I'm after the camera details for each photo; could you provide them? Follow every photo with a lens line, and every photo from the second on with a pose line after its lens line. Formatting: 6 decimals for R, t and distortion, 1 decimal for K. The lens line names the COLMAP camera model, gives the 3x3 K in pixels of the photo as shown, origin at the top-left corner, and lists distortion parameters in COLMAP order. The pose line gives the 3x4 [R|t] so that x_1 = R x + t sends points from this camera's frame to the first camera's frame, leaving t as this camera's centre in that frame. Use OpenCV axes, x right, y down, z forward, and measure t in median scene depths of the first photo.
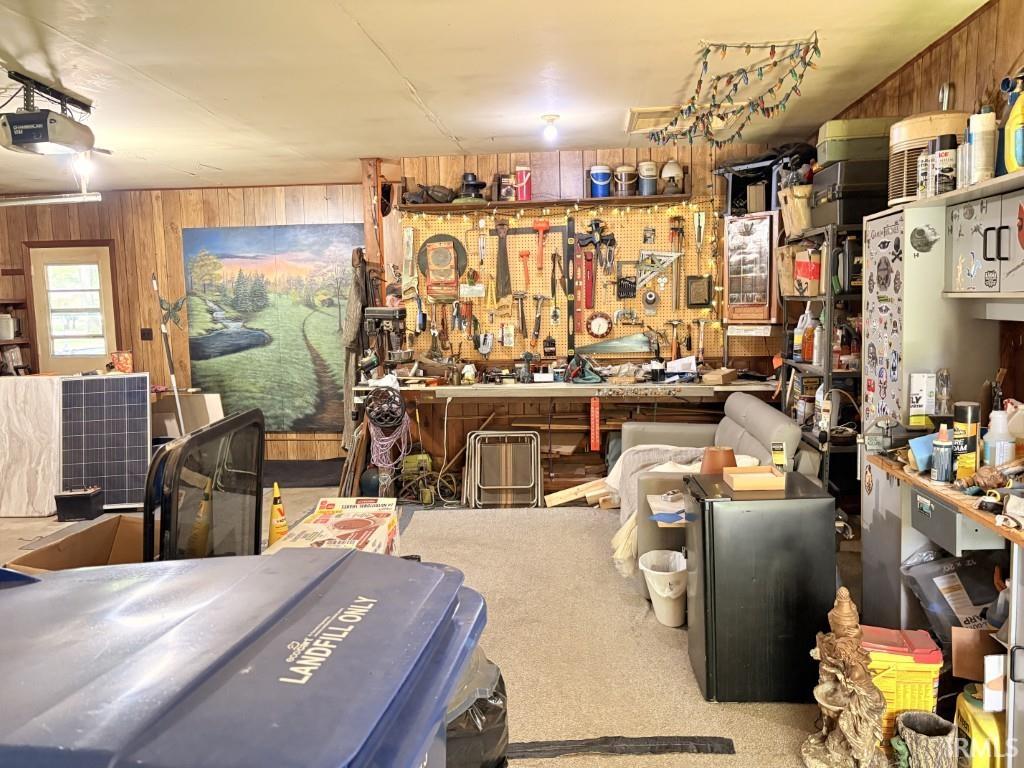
lens RADIAL K [[791.2, 0, 516.9], [0, 791.2, 382.8], [0, 0, 1]] dist [0.011430, 0.005949]
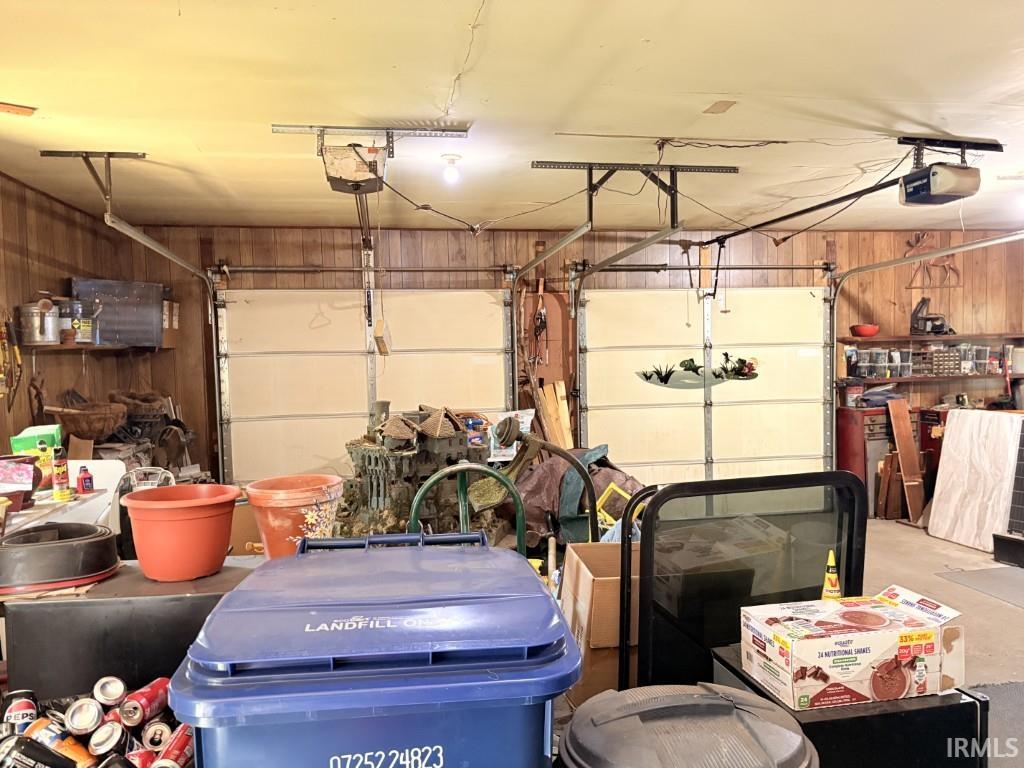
lens RADIAL K [[791.2, 0, 516.9], [0, 791.2, 384.4], [0, 0, 1]] dist [0.011430, 0.005949]
pose [[0.247786, 0.056880, -0.967143, 0.294251], [-0.080475, 0.996034, 0.037961, -0.045310], [0.965467, 0.068424, 0.251381, 0.214521]]
